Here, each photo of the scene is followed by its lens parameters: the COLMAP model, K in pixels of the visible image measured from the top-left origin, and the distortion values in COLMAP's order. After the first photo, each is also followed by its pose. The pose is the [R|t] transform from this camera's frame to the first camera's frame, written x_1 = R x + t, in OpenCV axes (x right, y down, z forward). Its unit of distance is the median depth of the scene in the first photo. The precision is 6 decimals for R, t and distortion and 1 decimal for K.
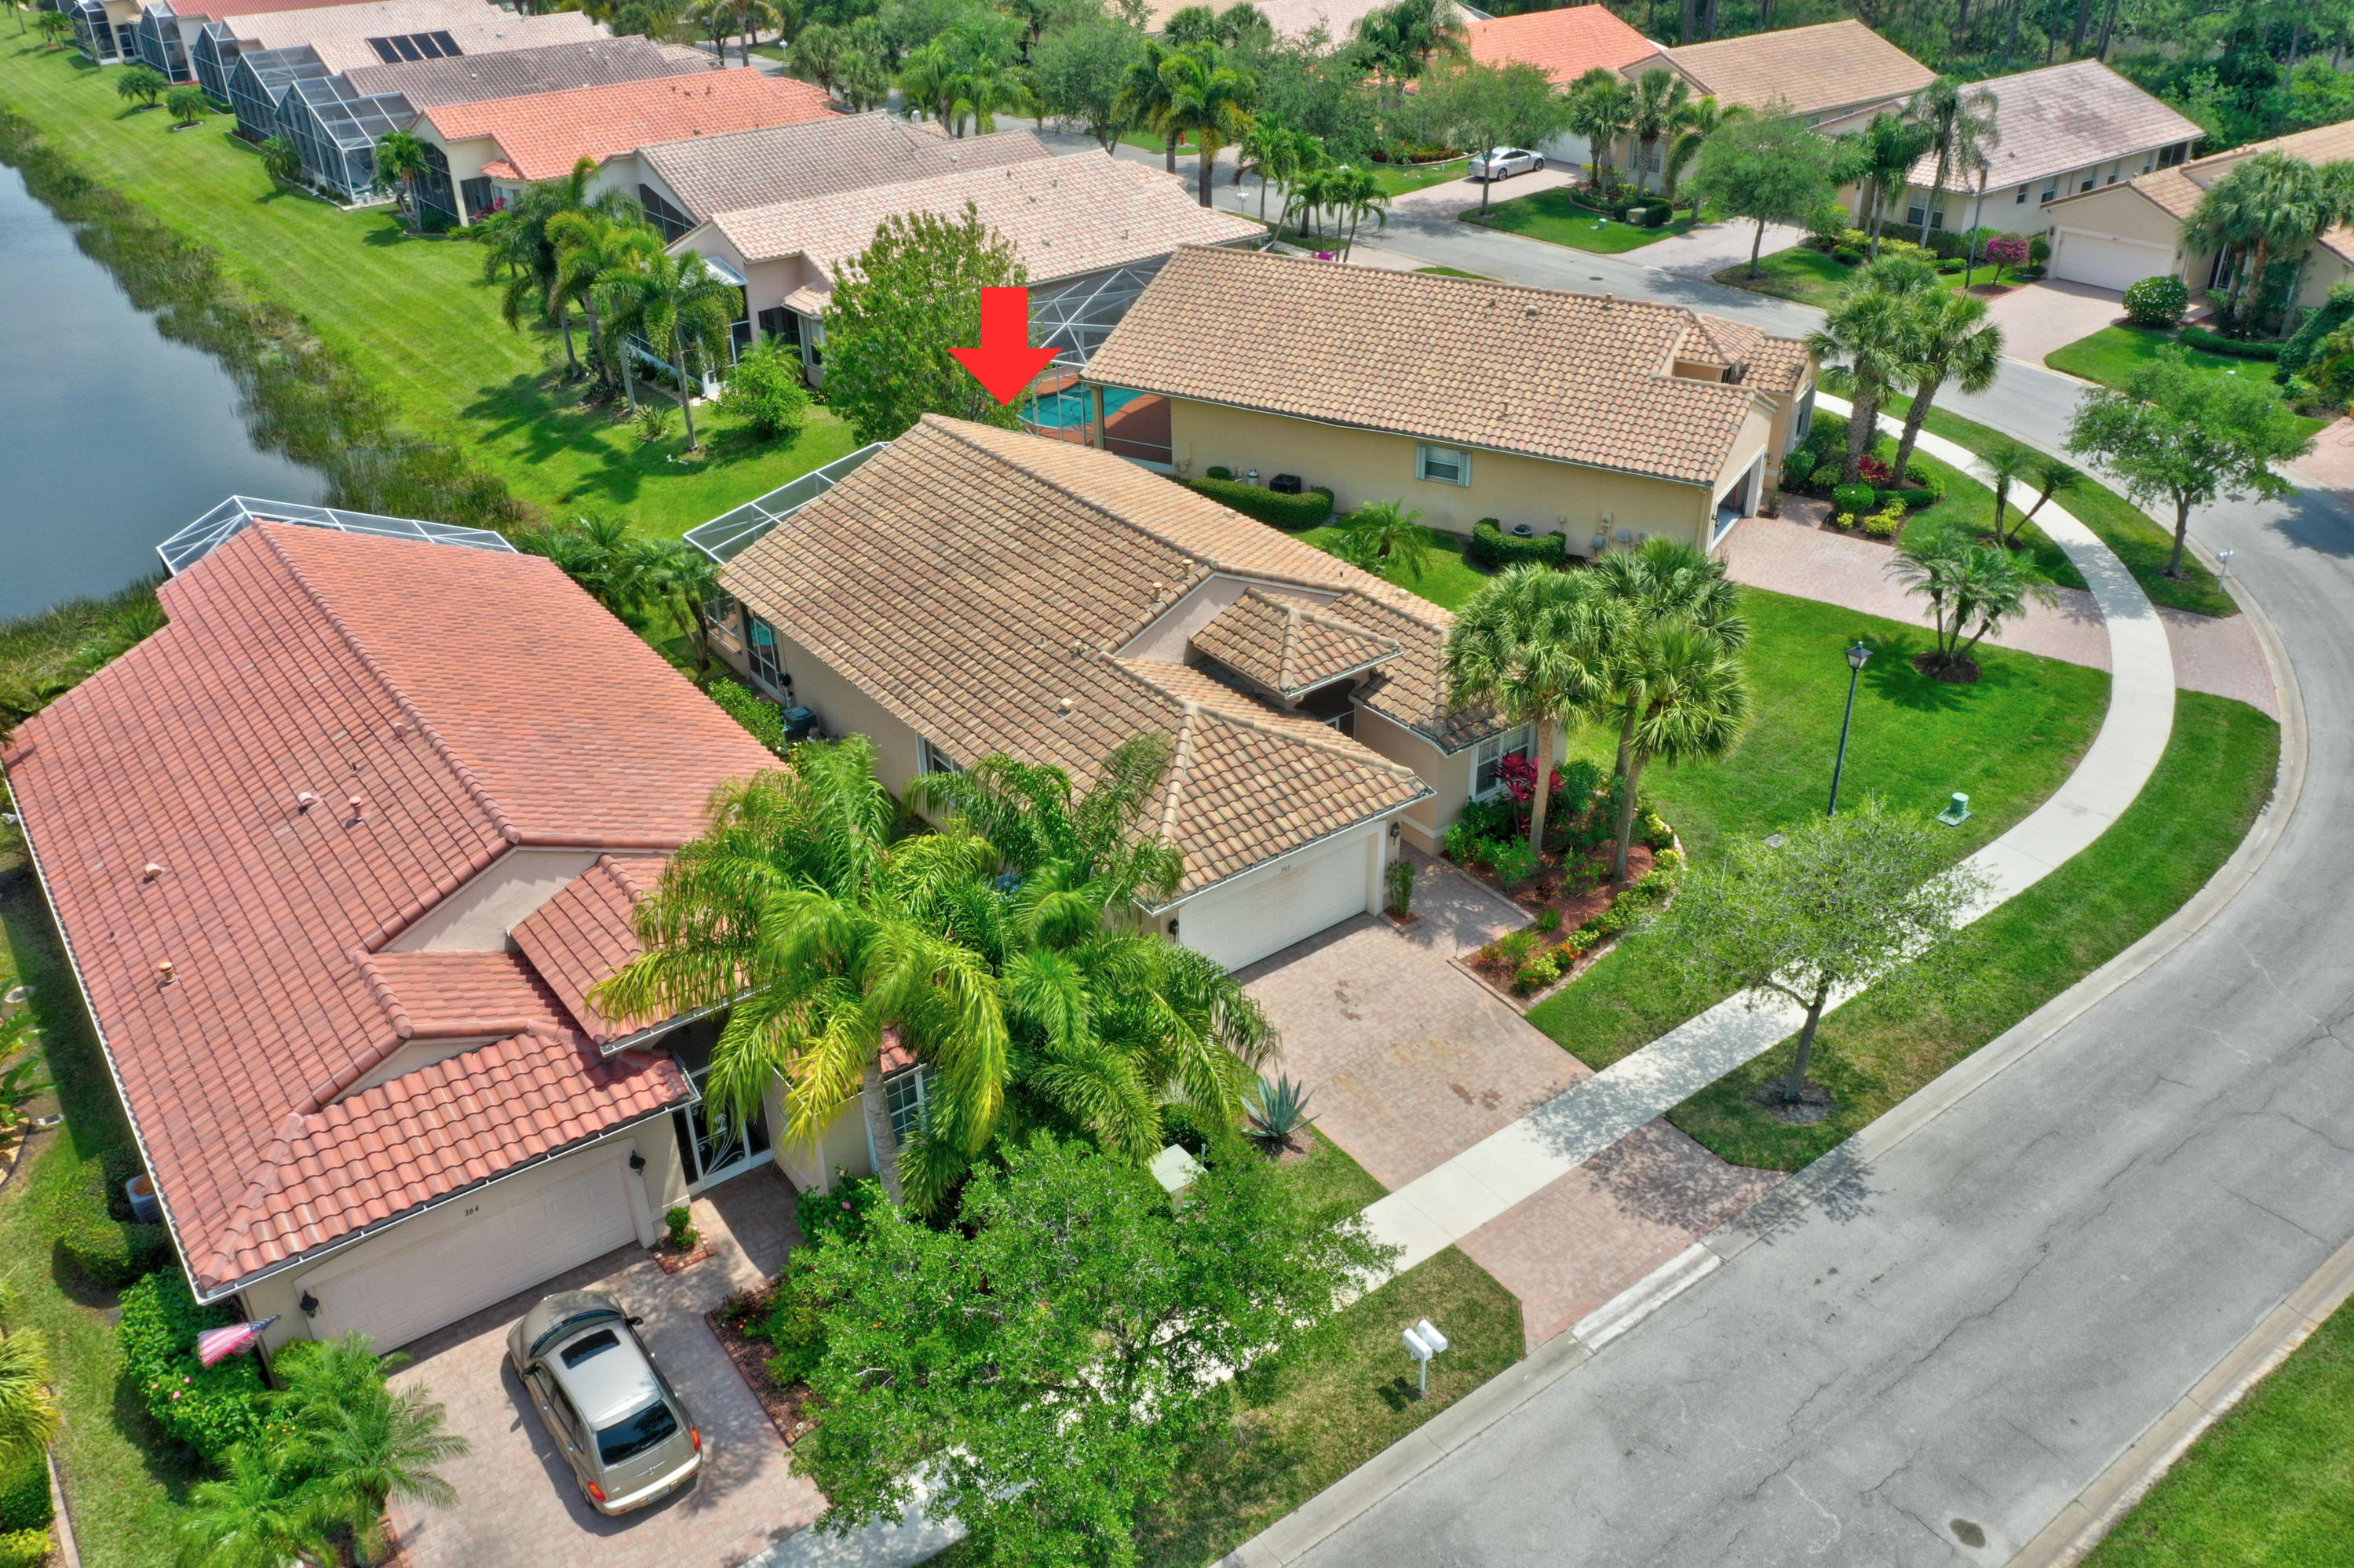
lens RADIAL K [[1828.2, 0, 1182.1], [0, 1828.2, 772.1], [0, 0, 1]] dist [-0.025288, -0.005402]
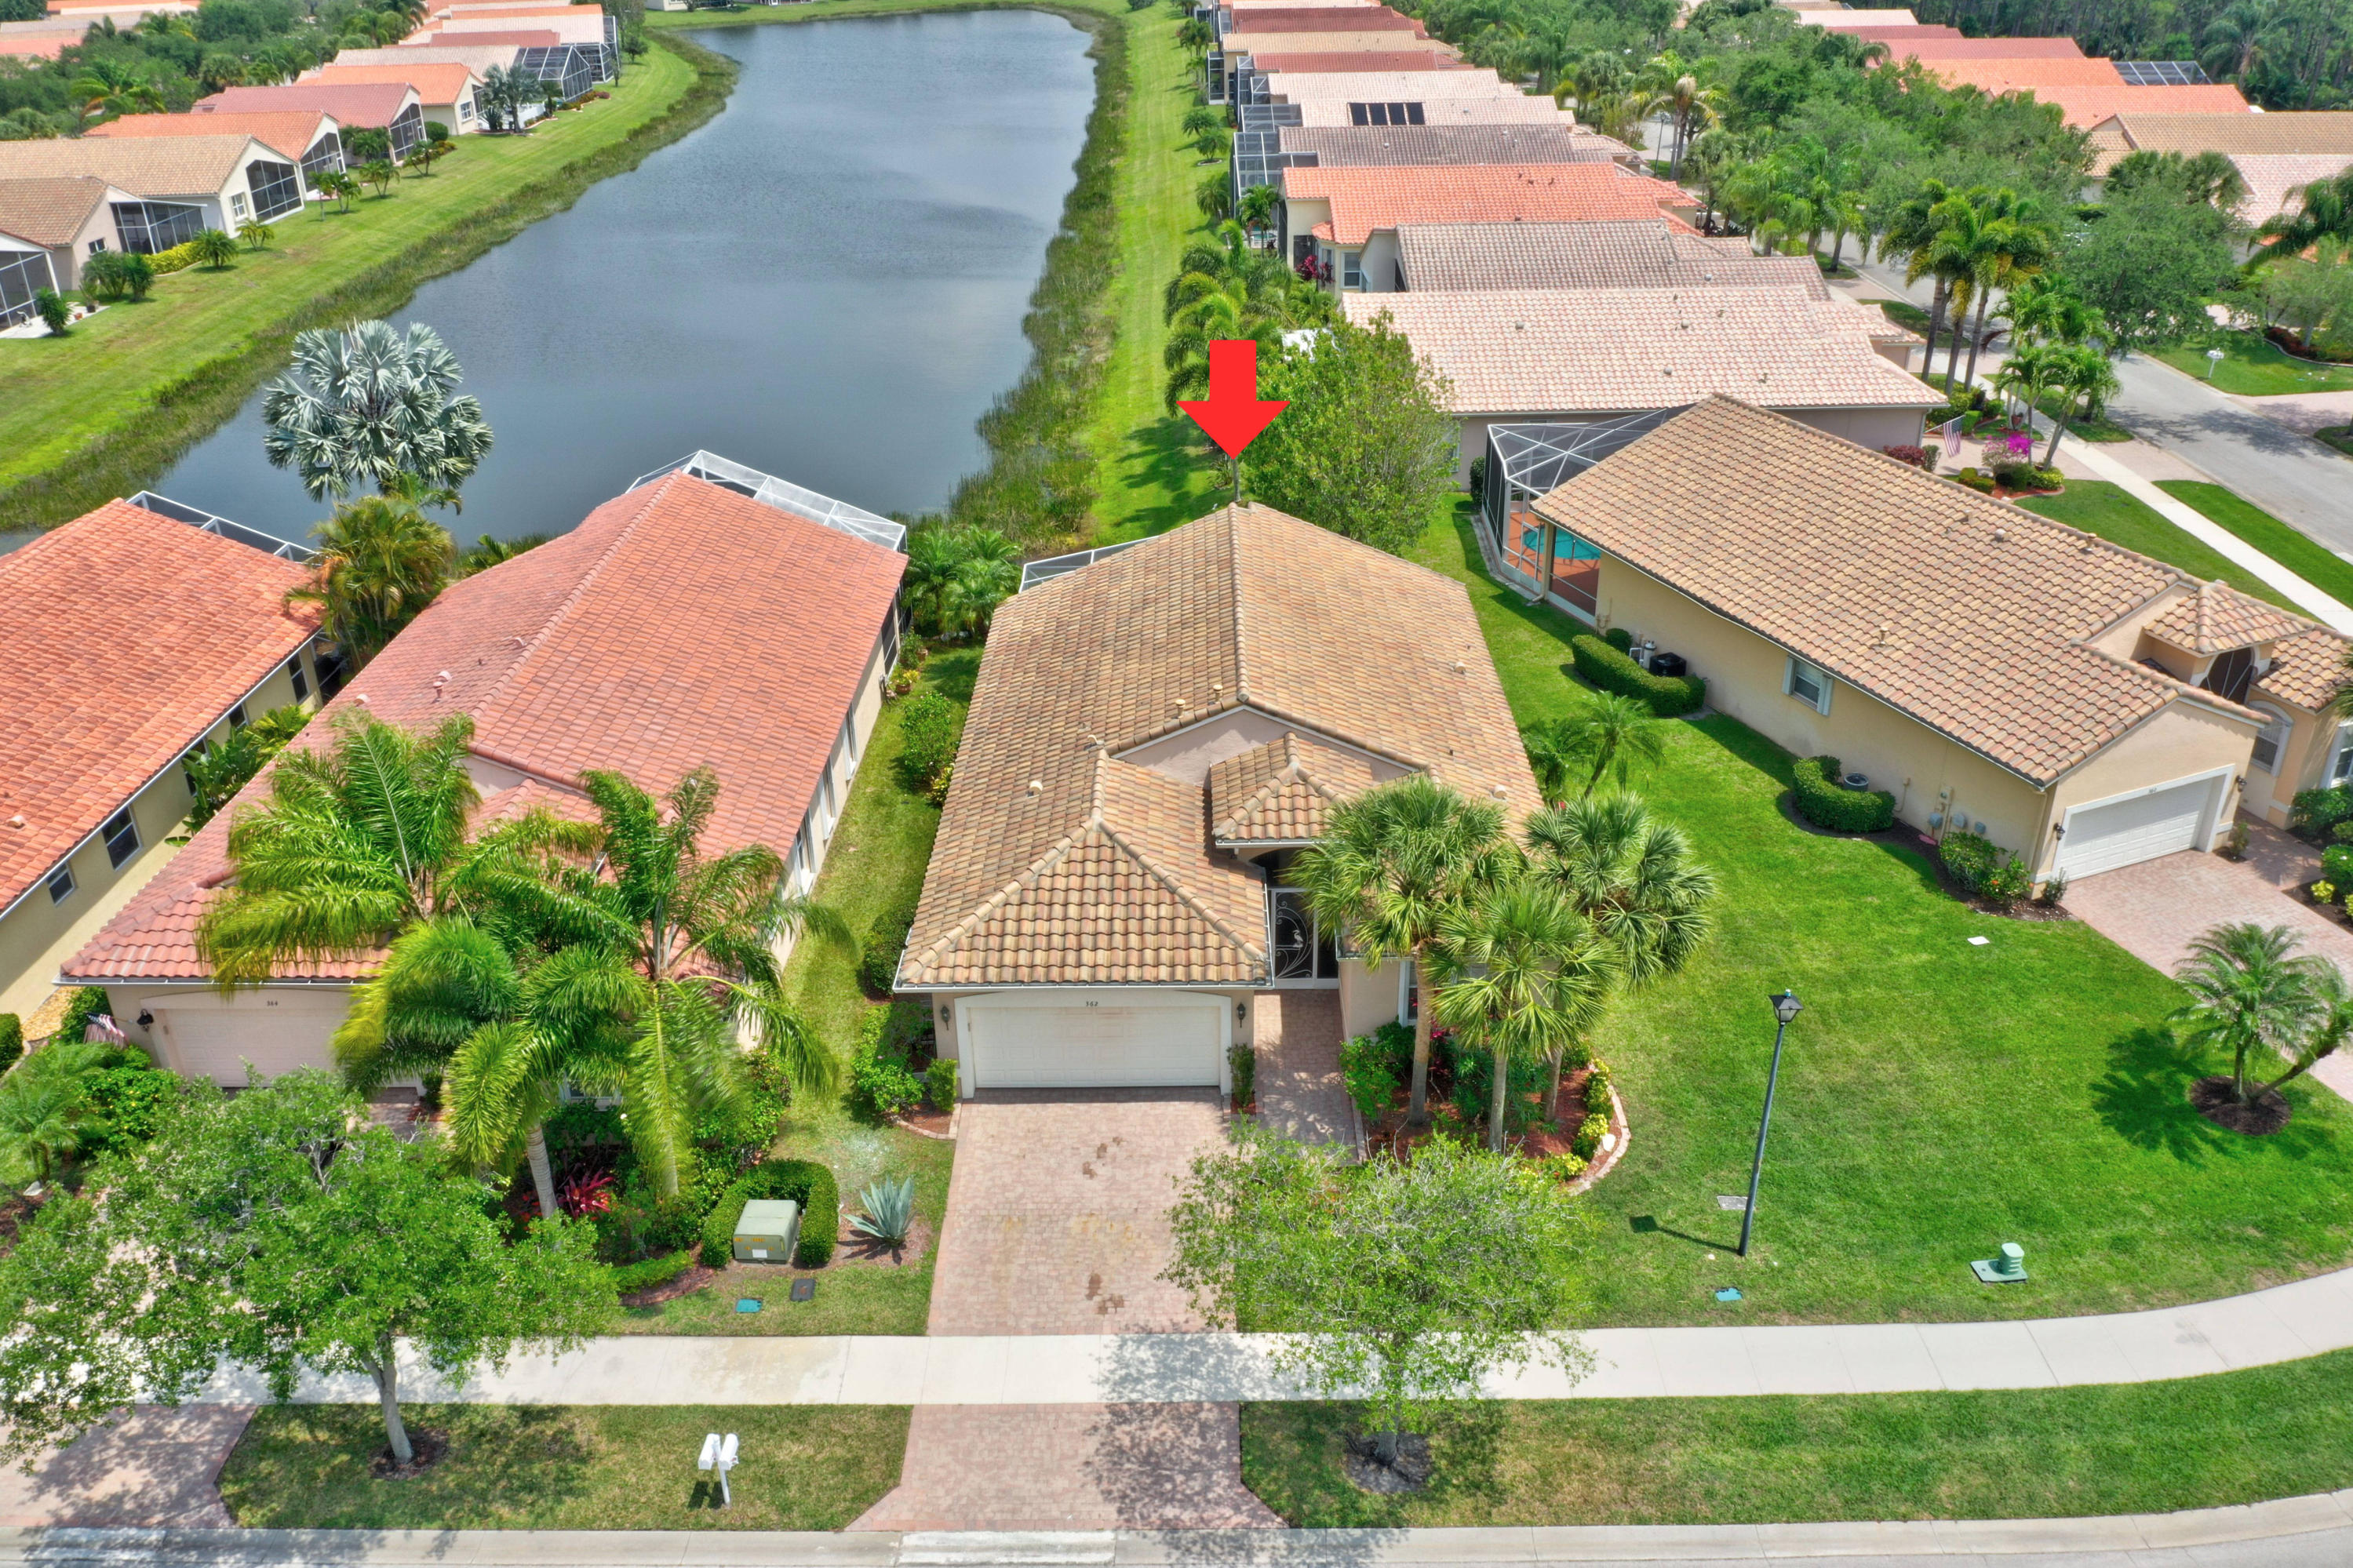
lens RADIAL K [[1816.4, 0, 1183.9], [0, 1816.4, 785.4], [0, 0, 1]] dist [-0.025057, -0.005650]
pose [[0.797855, 0.280067, -0.533844, 0.397842], [-0.297330, 0.953150, 0.055671, -0.086907], [0.524425, 0.114310, 0.843748, 0.136017]]
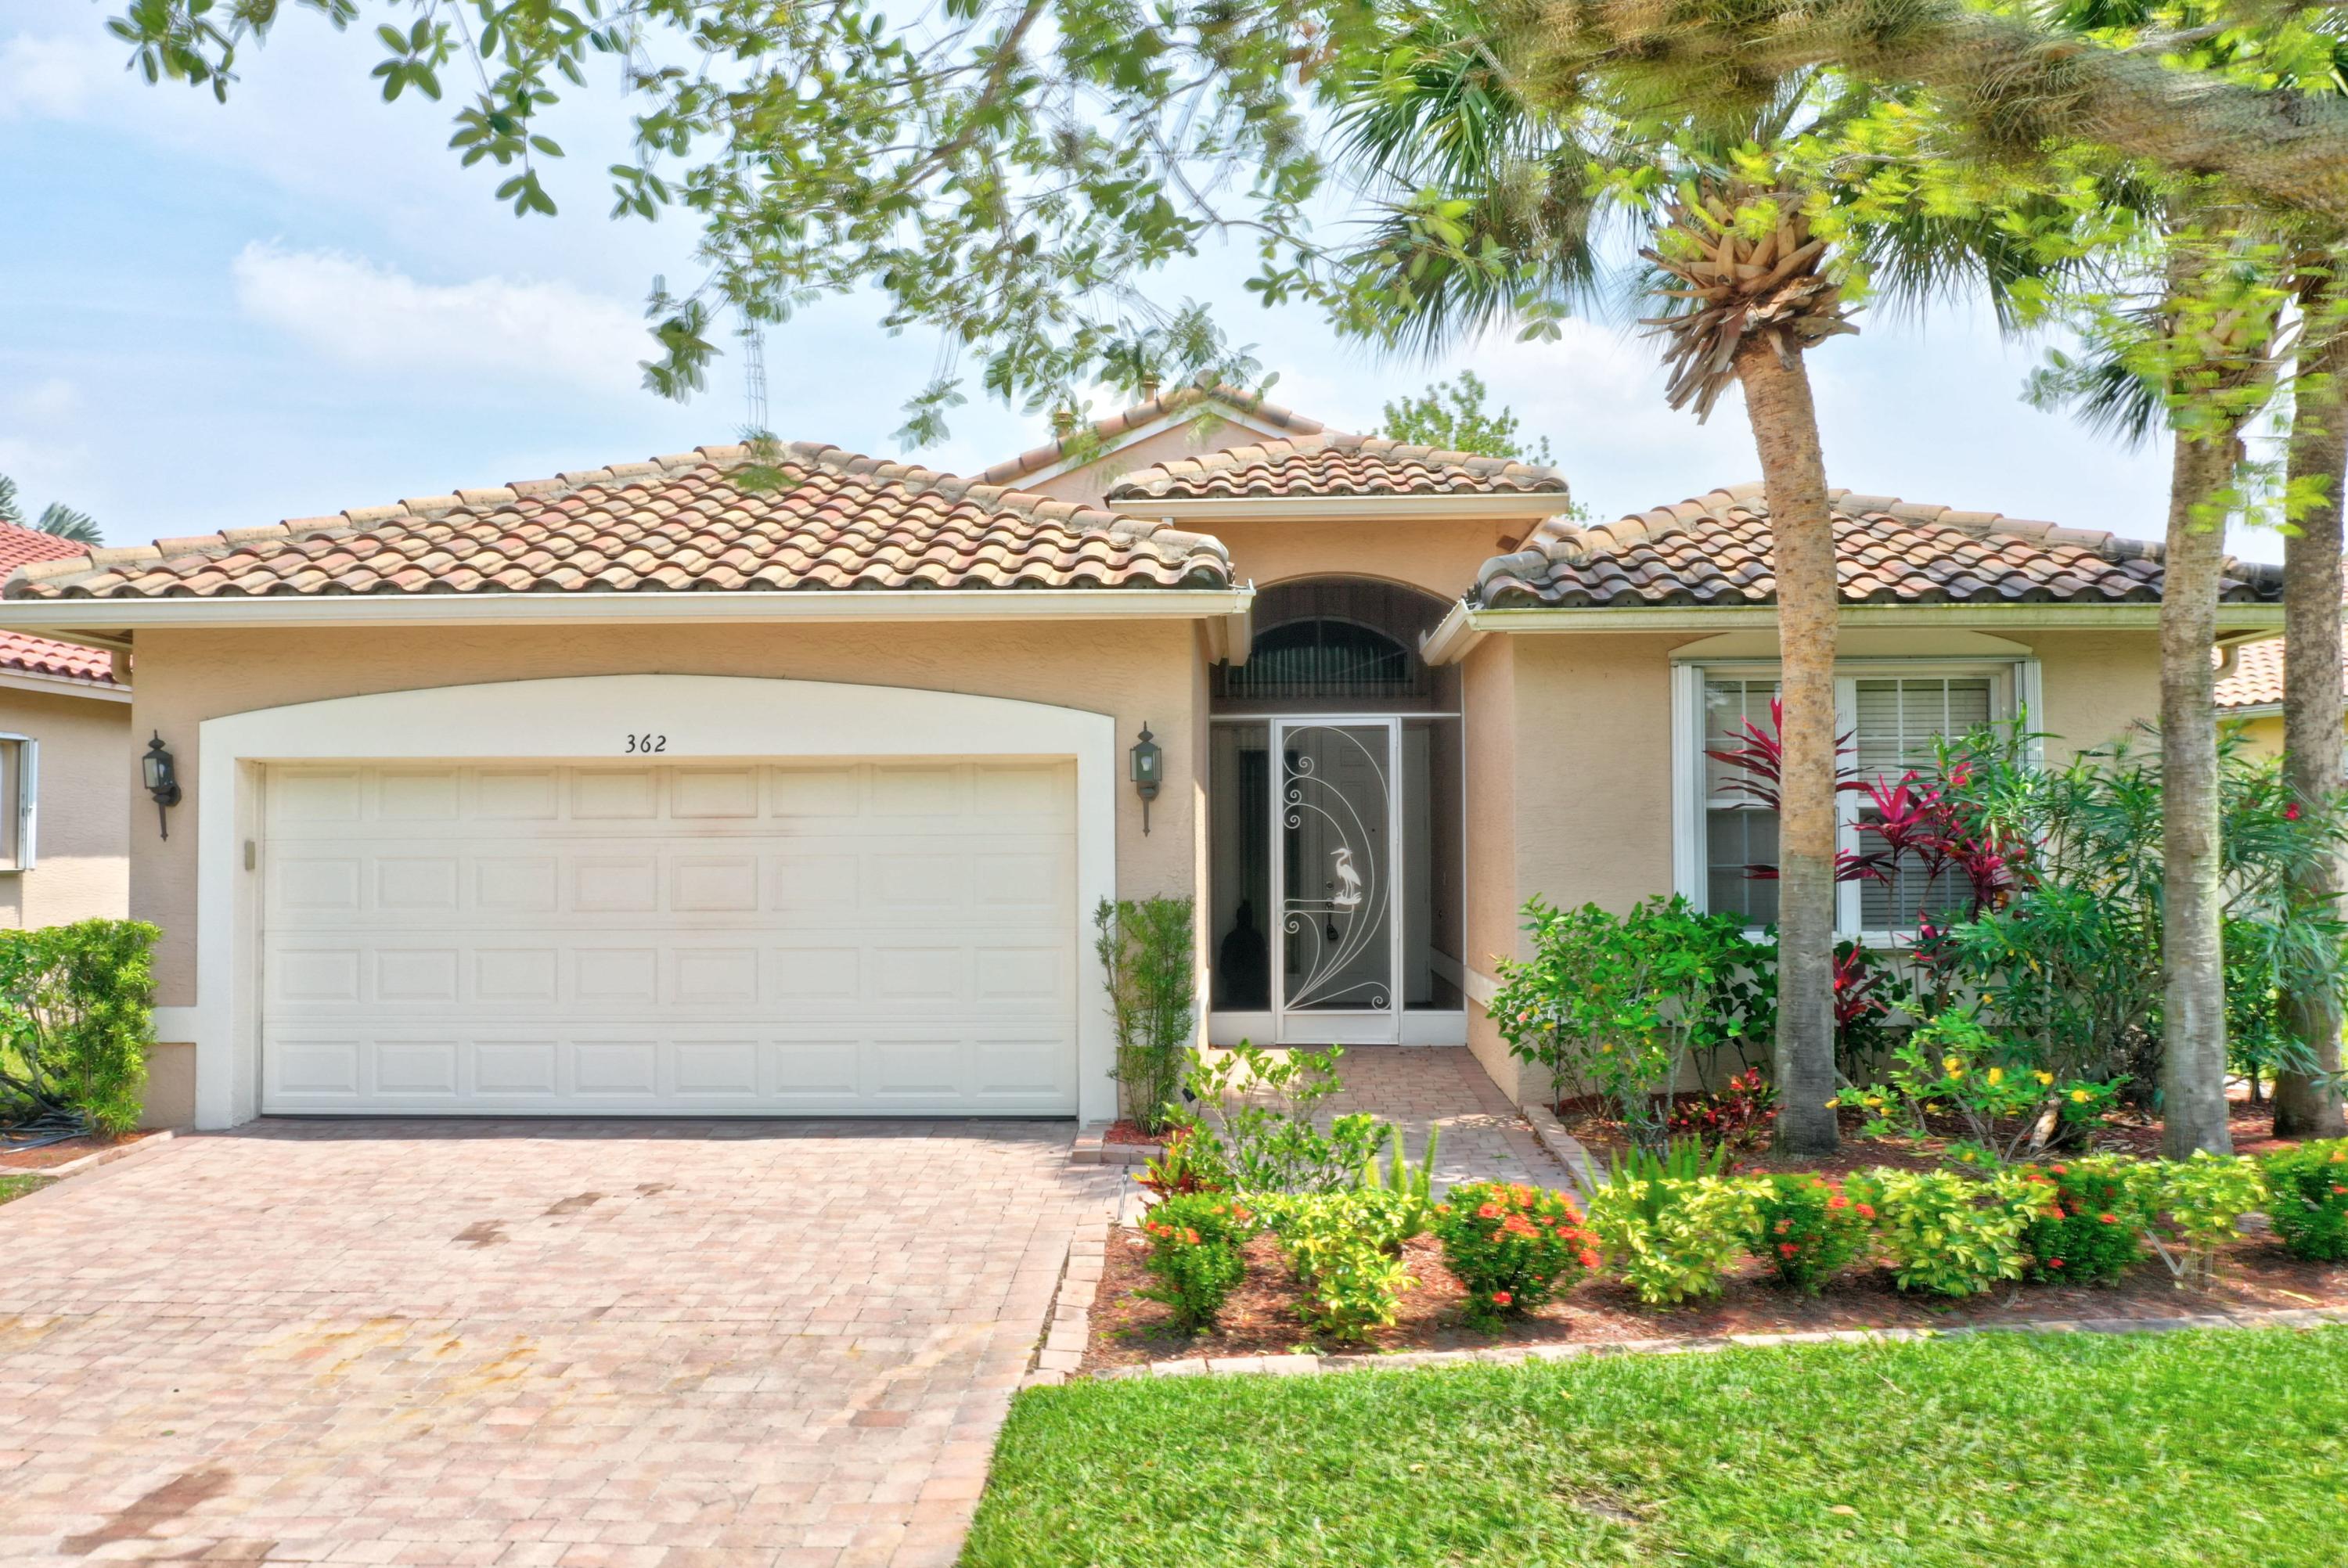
lens RADIAL K [[1840.1, 0, 1166.4], [0, 1840.1, 793.5], [0, 0, 1]] dist [-0.019220, -0.005987]
pose [[0.771321, -0.002530, -0.636441, 0.209249], [-0.322061, 0.860957, -0.393737, 0.101150], [0.548945, 0.508671, 0.663260, 0.589163]]
